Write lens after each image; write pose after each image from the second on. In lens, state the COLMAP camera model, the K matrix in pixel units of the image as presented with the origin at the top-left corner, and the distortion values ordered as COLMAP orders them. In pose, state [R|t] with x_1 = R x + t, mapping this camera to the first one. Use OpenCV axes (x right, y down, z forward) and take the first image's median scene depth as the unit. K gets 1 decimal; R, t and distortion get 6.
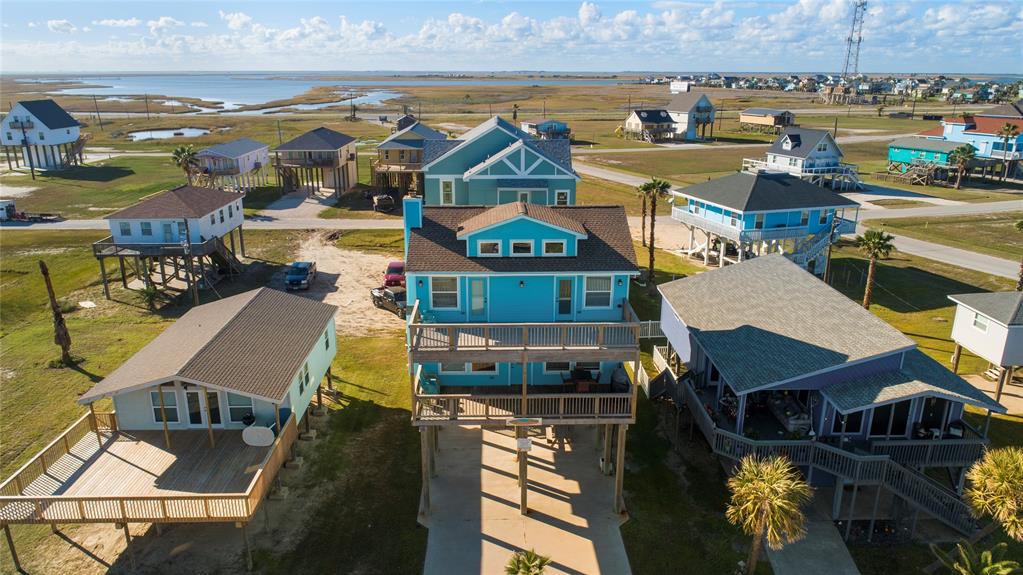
lens RADIAL K [[699.6, 0, 514.2], [0, 699.6, 273.5], [0, 0, 1]] dist [-0.035002, 0.022673]
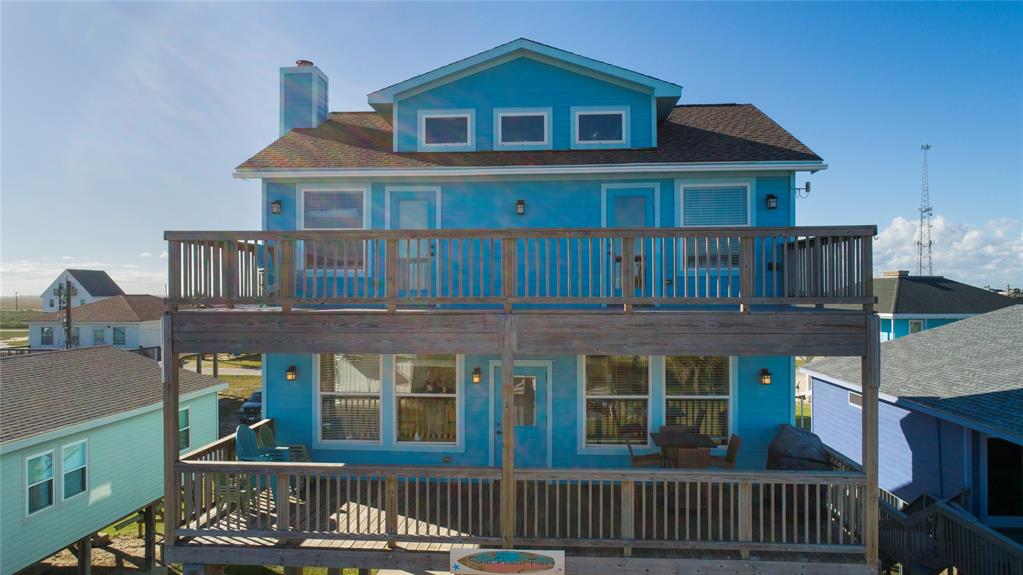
lens RADIAL K [[684.7, 0, 511.5], [0, 684.7, 287.5], [0, 0, 1]] dist [-0.015152, 0.007268]
pose [[0.995015, -0.006979, -0.099481, 0.021214], [-0.021586, 0.958827, -0.283169, 0.081492], [0.097361, 0.283905, 0.953897, 0.304335]]
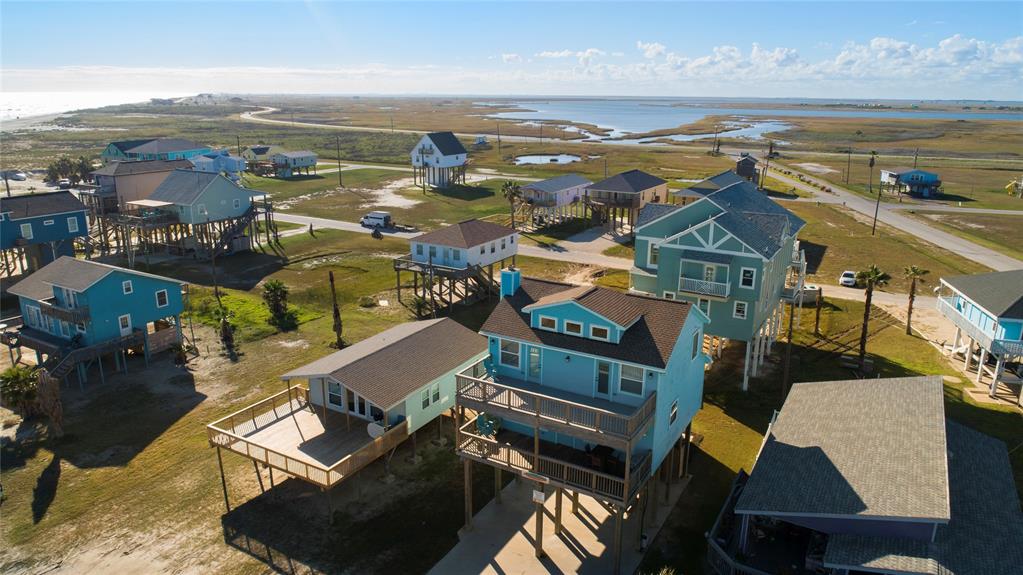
lens RADIAL K [[682.1, 0, 511.5], [0, 682.1, 287.5], [0, 0, 1]] dist [-0.010718, -0.000522]
pose [[0.848628, 0.146986, -0.508158, 0.229910], [-0.152272, 0.987838, 0.031439, -0.057871], [0.506599, 0.050698, 0.860690, -0.005244]]
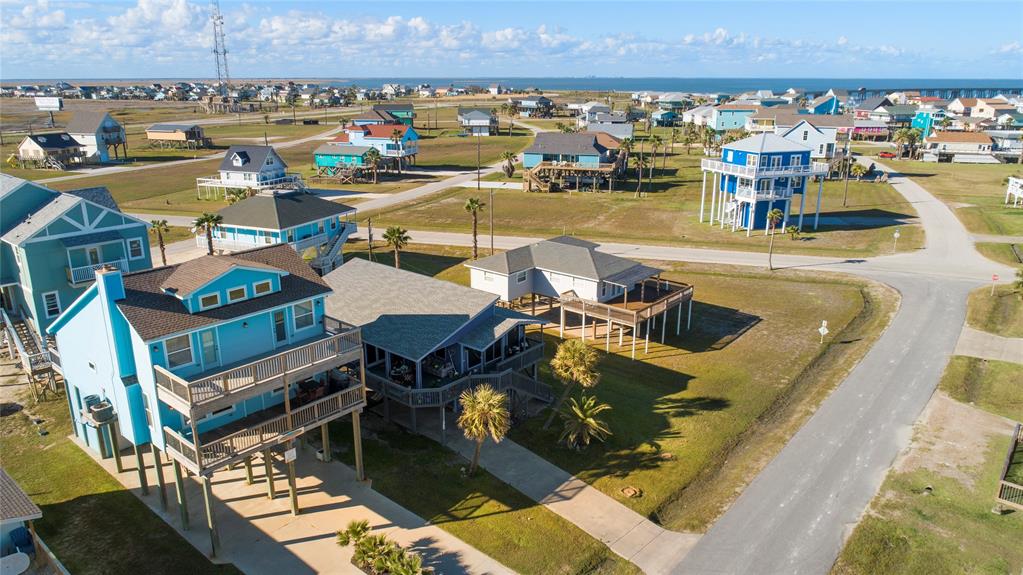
lens RADIAL K [[684.7, 0, 511.5], [0, 684.7, 287.5], [0, 0, 1]] dist [-0.015152, 0.007268]
pose [[0.667673, -0.218355, 0.711712, -0.227555], [0.207449, 0.972721, 0.103822, -0.033241], [-0.714967, 0.078325, 0.694757, -0.040408]]
